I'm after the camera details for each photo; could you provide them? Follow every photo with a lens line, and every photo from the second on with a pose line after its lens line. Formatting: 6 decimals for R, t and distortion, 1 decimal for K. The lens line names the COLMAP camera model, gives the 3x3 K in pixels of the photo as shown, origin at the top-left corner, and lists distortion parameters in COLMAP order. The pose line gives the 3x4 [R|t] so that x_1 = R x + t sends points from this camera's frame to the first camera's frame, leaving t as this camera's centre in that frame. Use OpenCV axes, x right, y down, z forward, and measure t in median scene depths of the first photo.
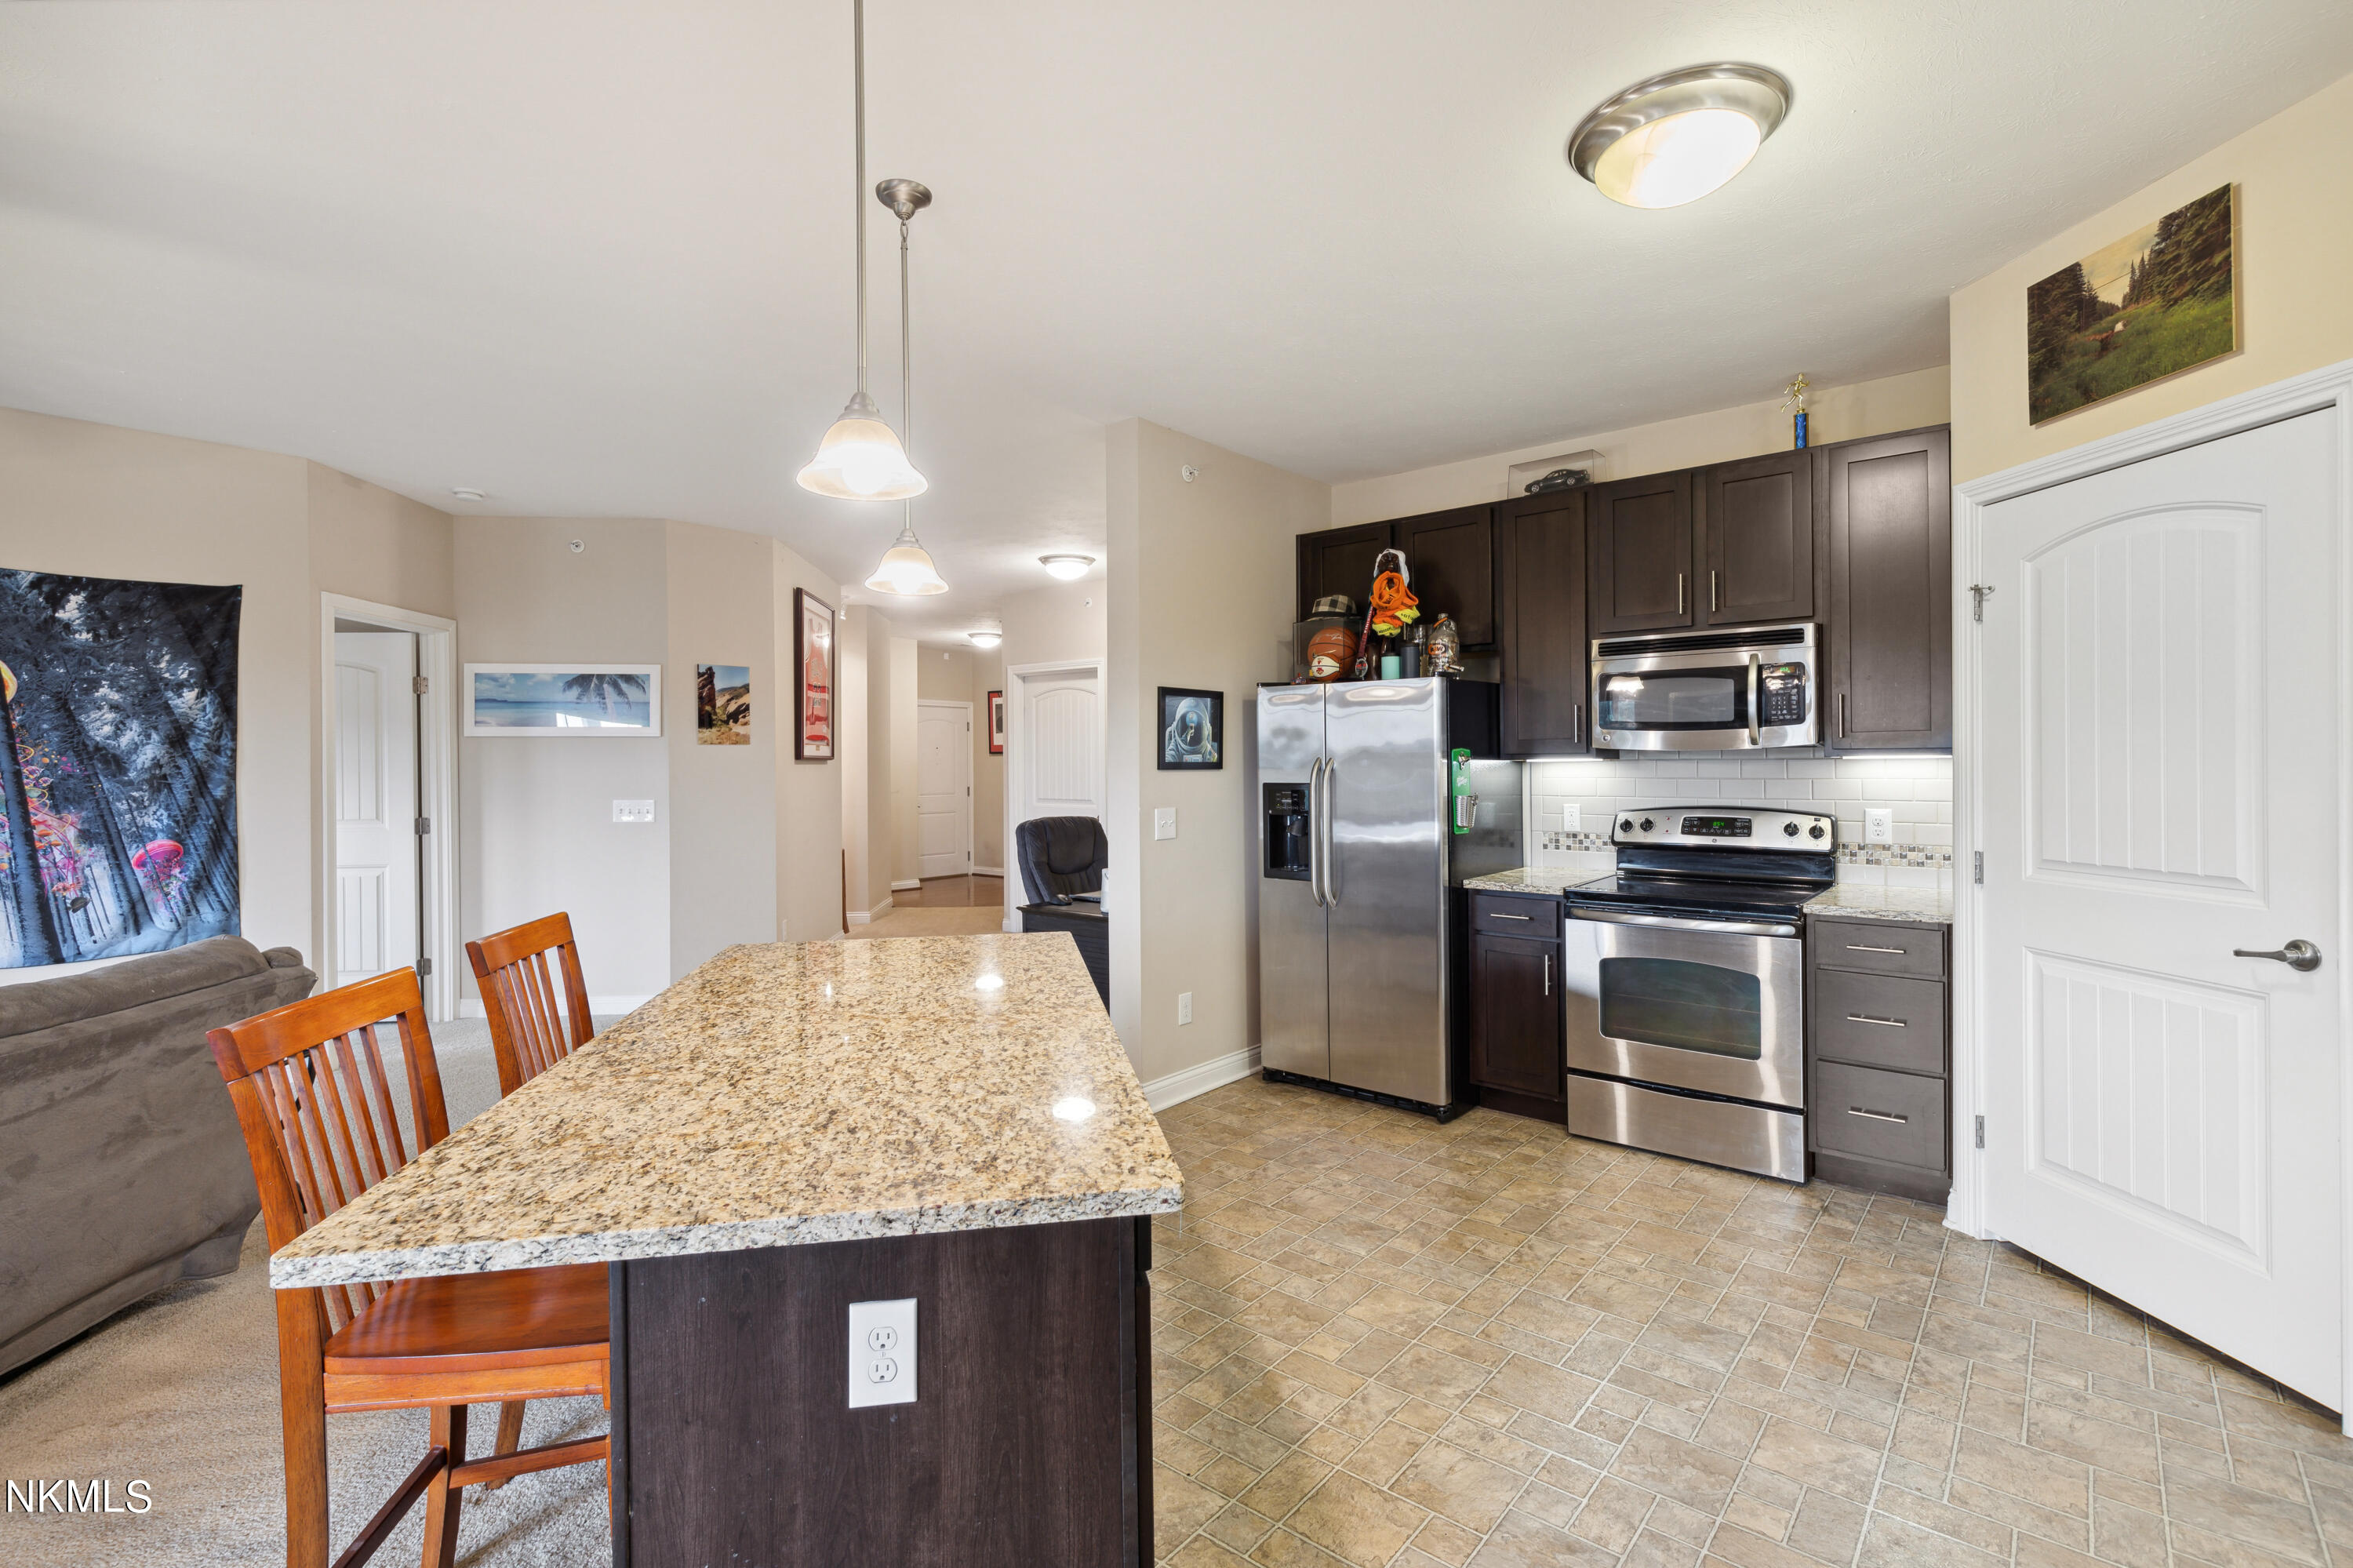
lens RADIAL K [[1069.8, 0, 1179.3], [0, 1069.8, 765.5], [0, 0, 1]] dist [0.003098, -0.000216]
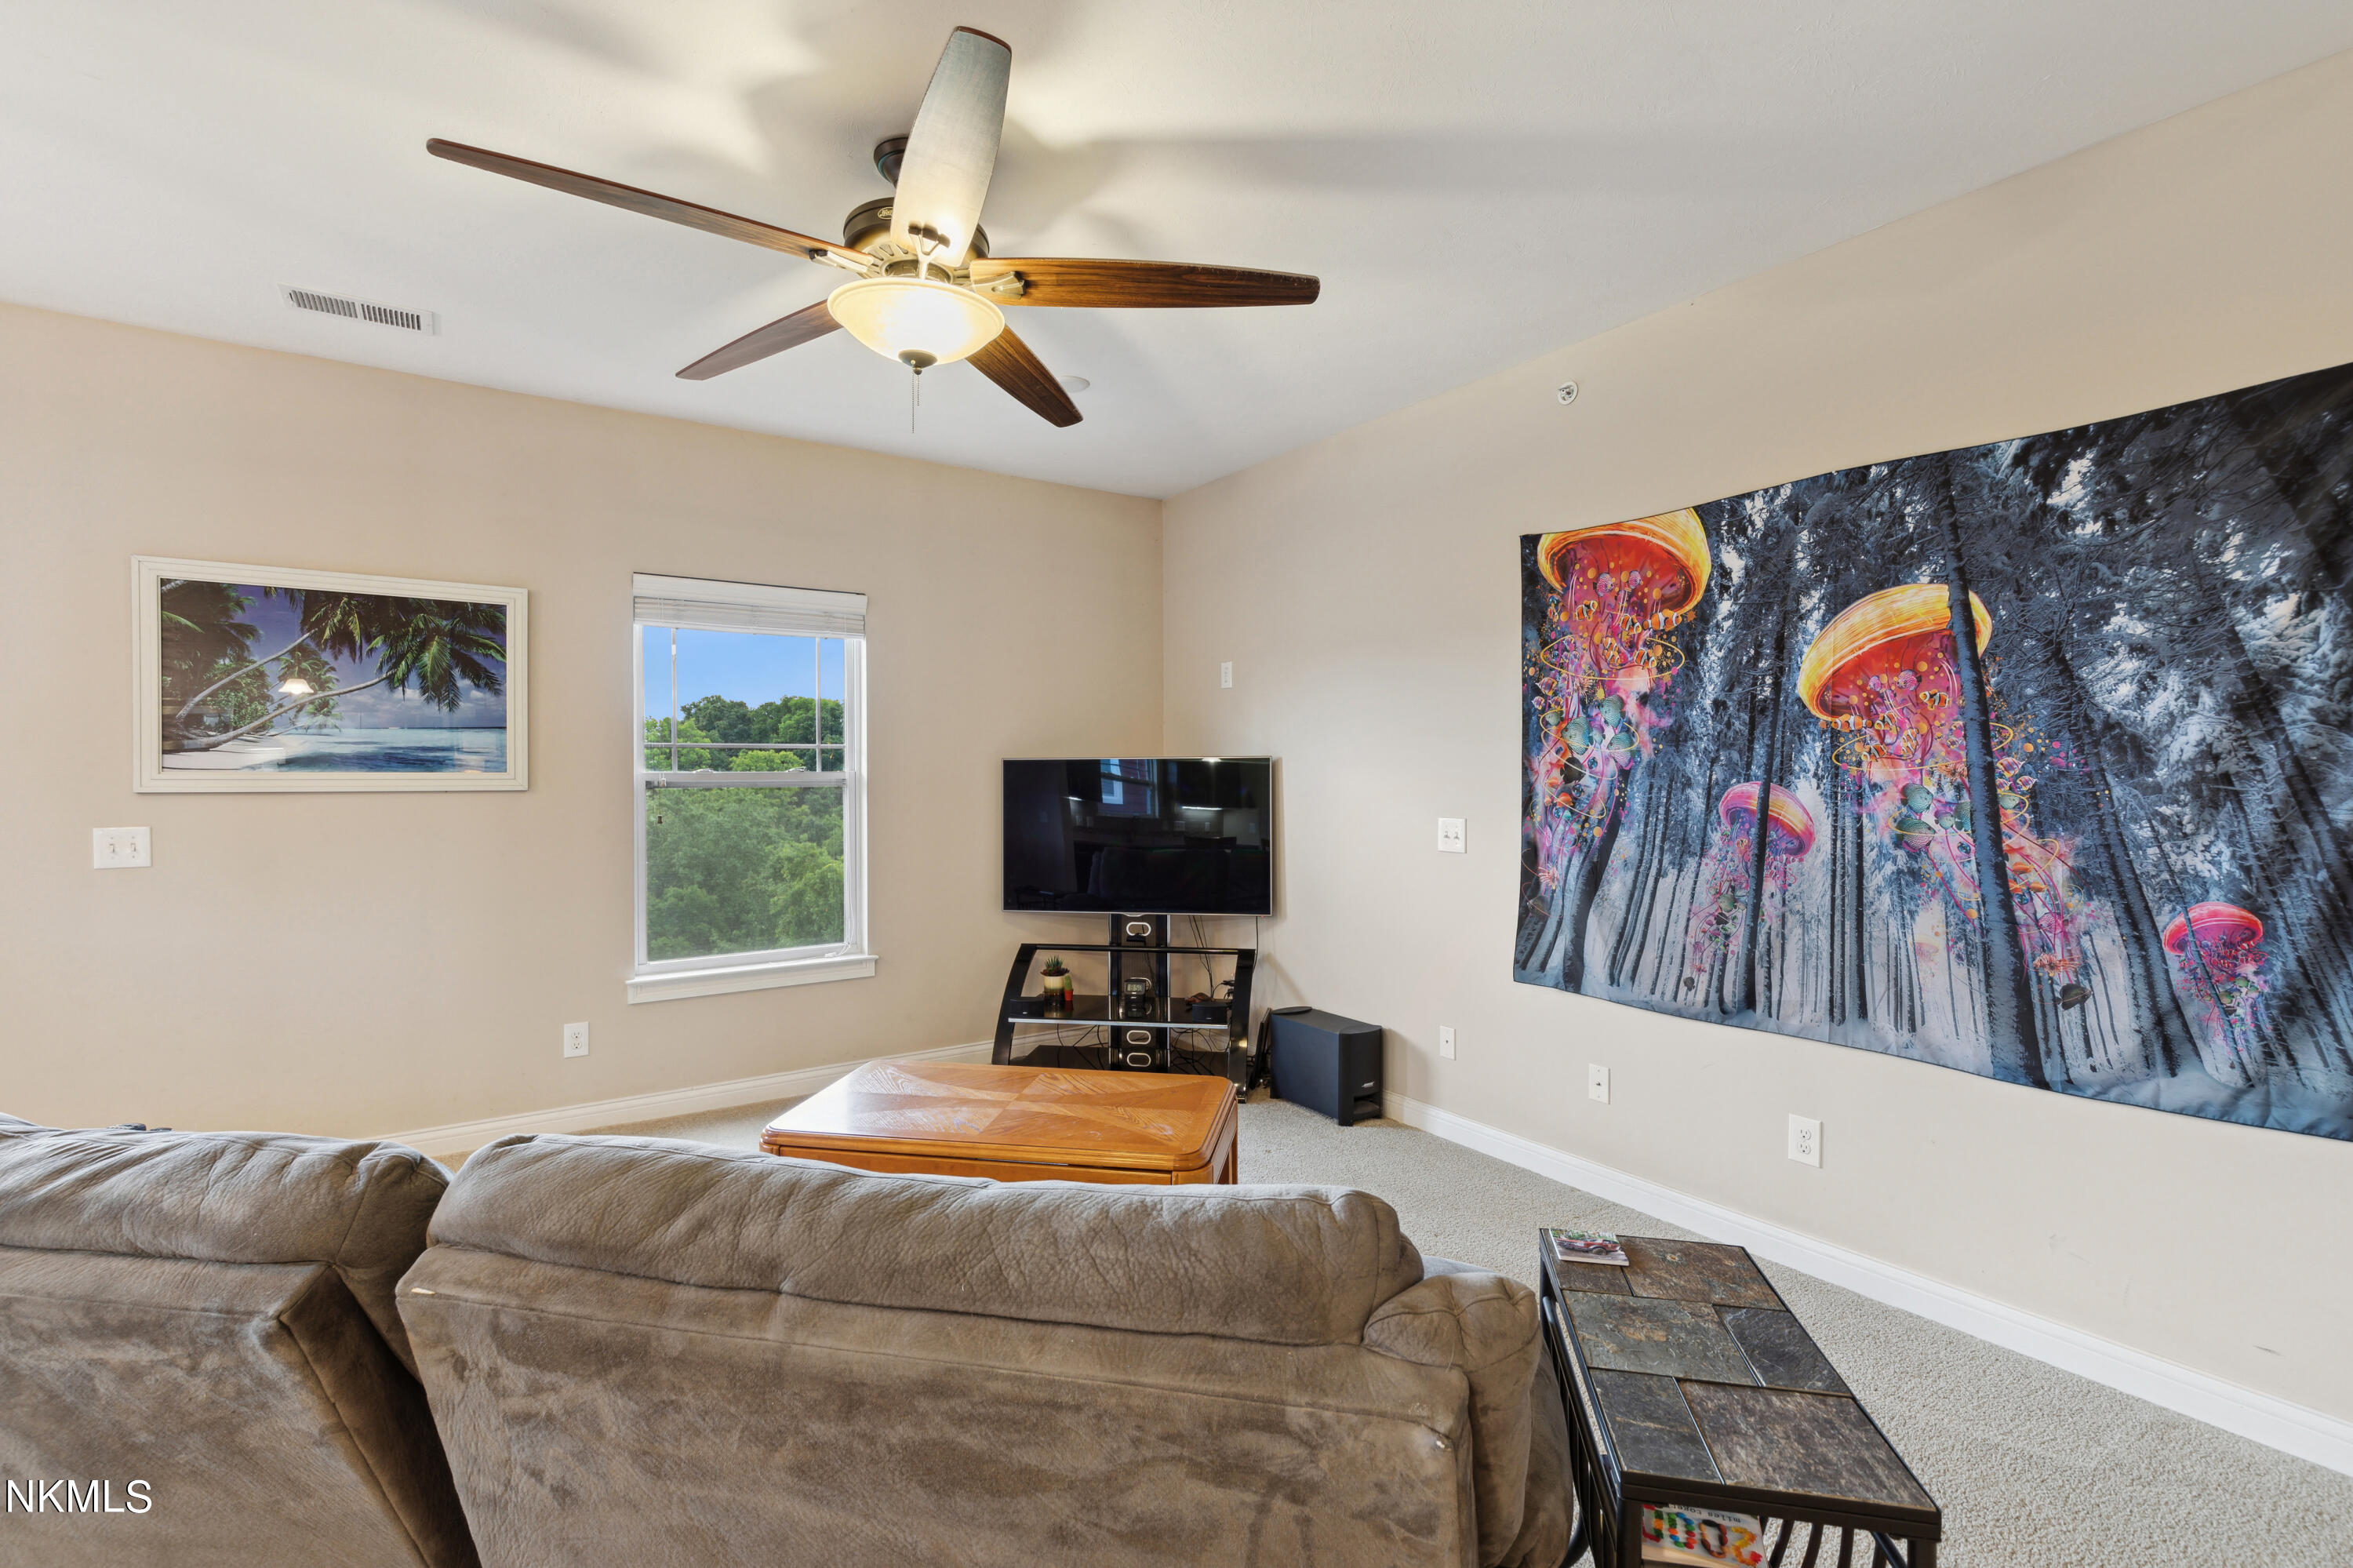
lens RADIAL K [[1064.2, 0, 1175.9], [0, 1064.2, 780.0], [0, 0, 1]] dist [0.005067, -0.000109]
pose [[-0.272771, 0.016622, -0.961935, -0.336496], [-0.001946, 0.999839, 0.017829, 0.003541], [0.962077, 0.006735, -0.272695, 0.677788]]
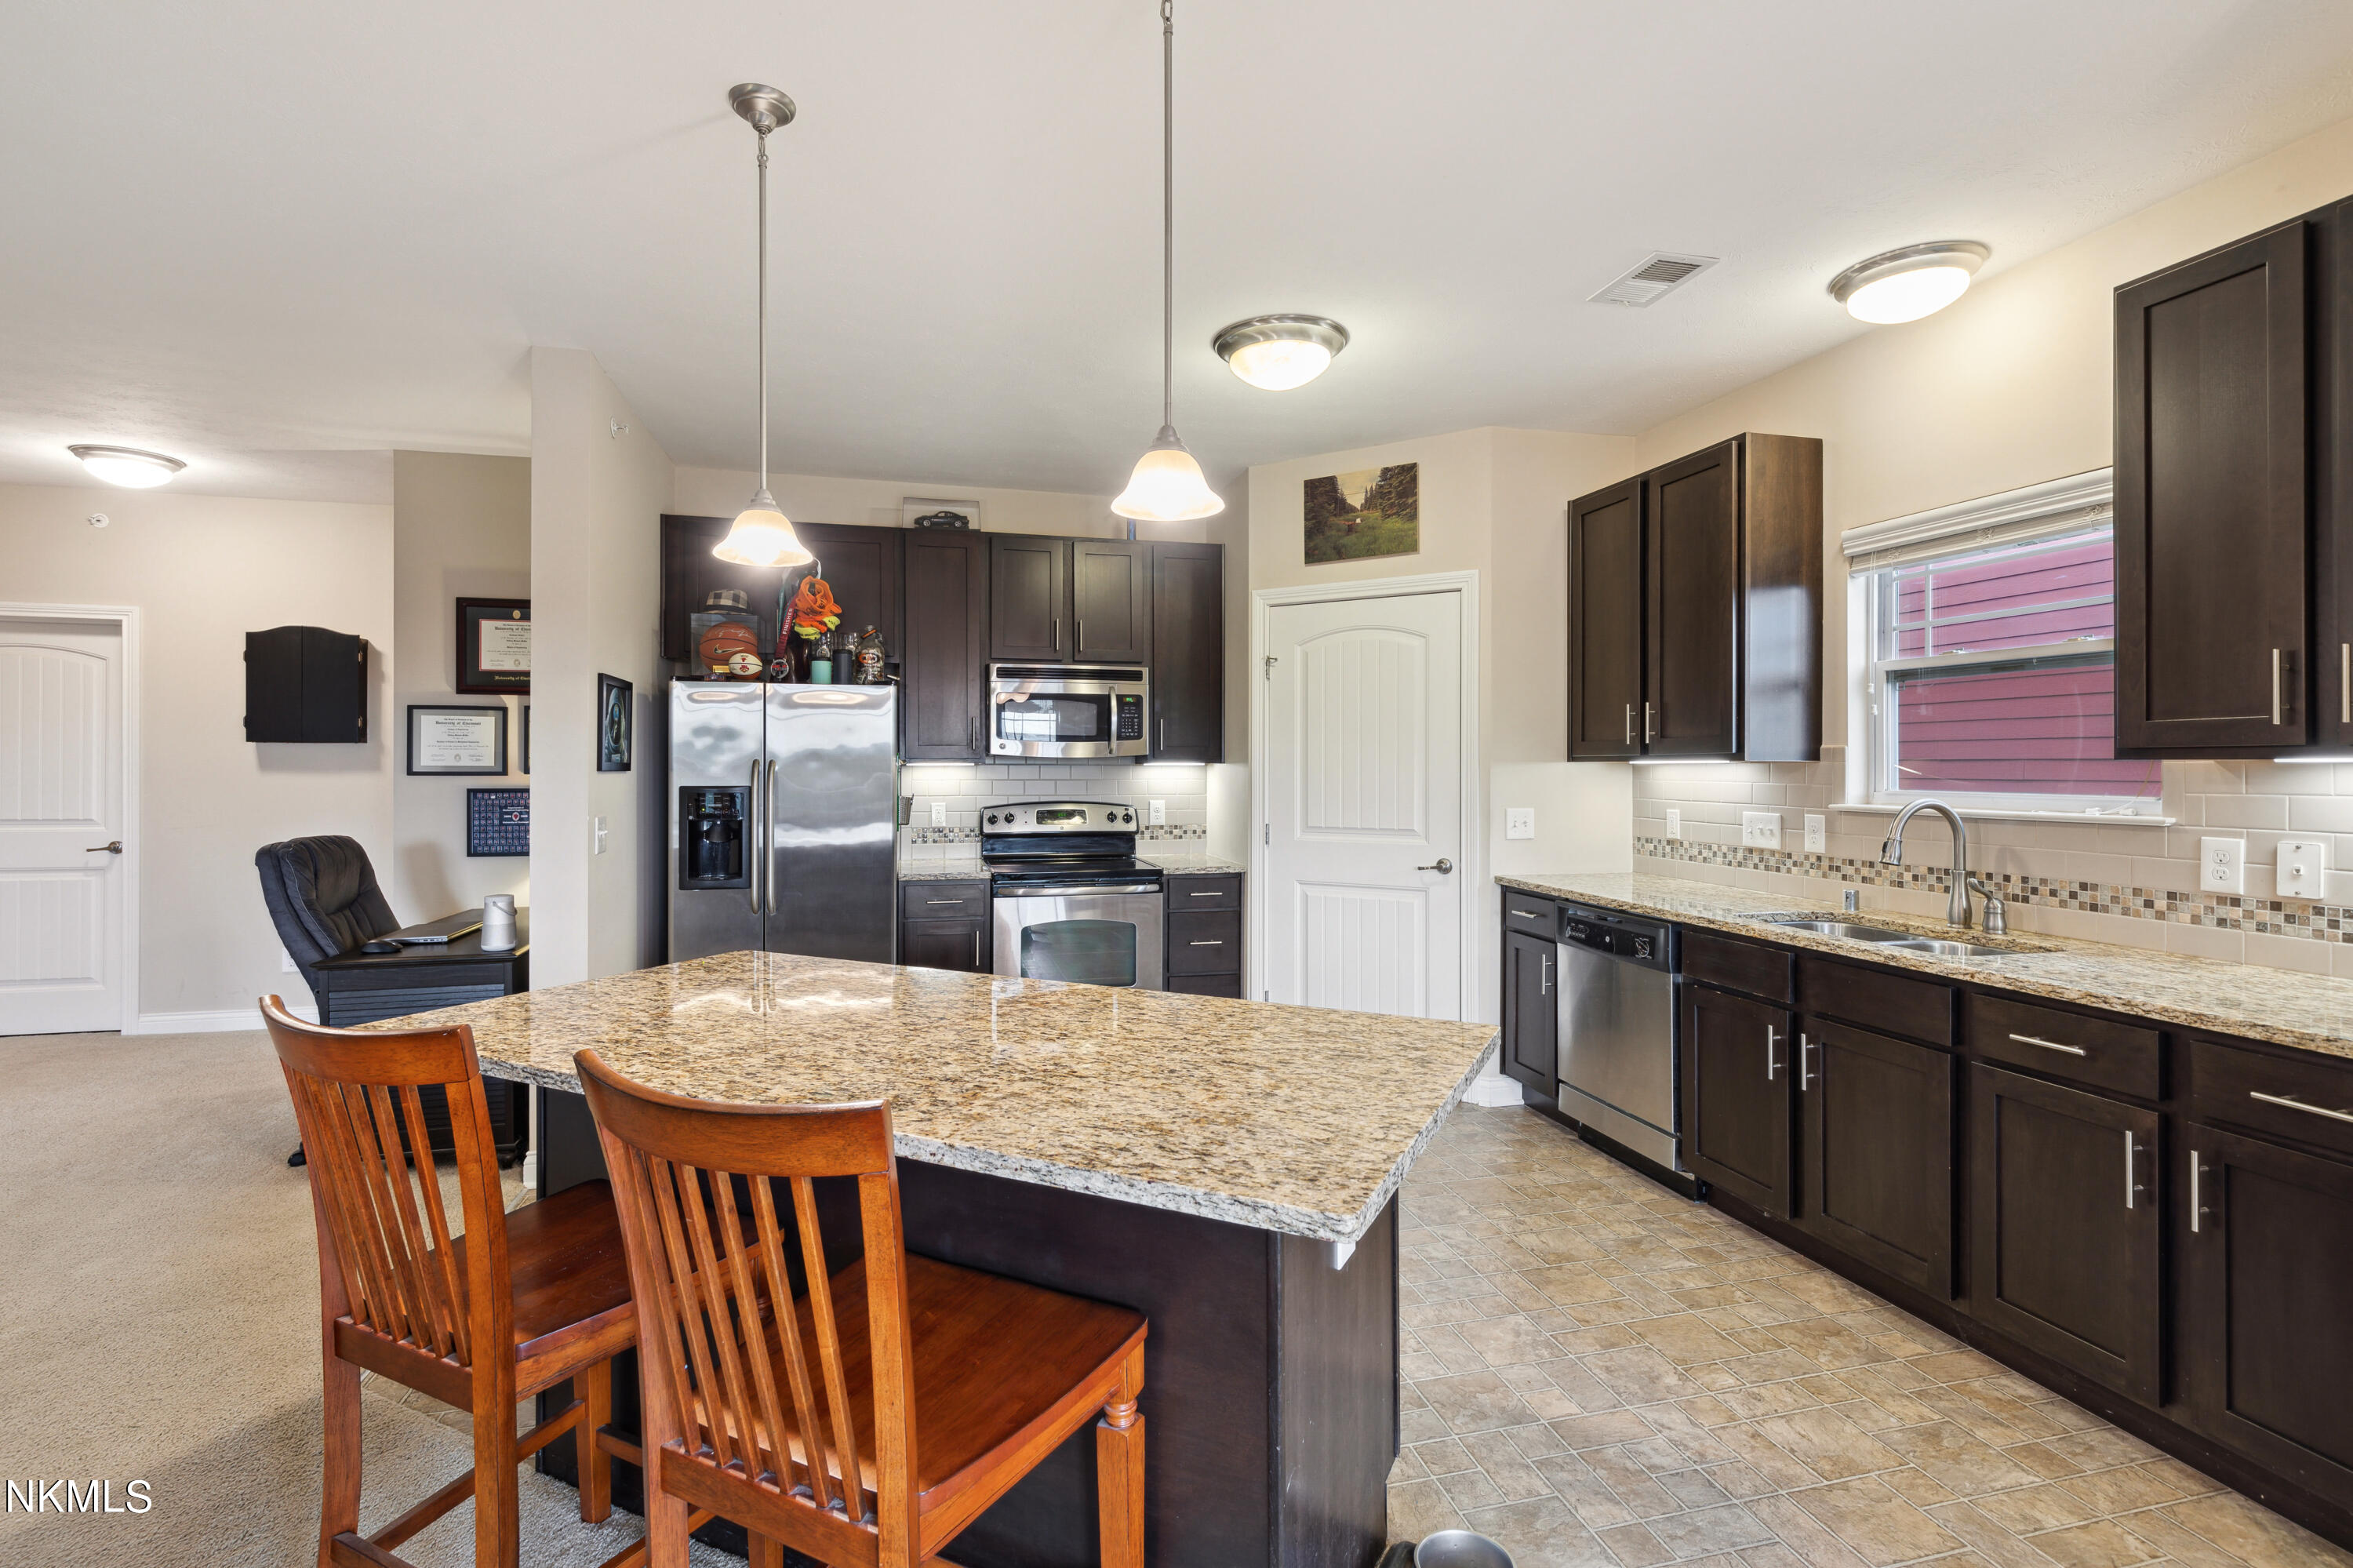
lens RADIAL K [[1081.4, 0, 1173.1], [0, 1081.4, 766.3], [0, 0, 1]] dist [0.005007, -0.000492]
pose [[0.585448, 0.008098, 0.810669, -0.452264], [-0.003375, 0.999966, -0.007551, 0.005247], [-0.810703, 0.001685, 0.585456, 0.127099]]
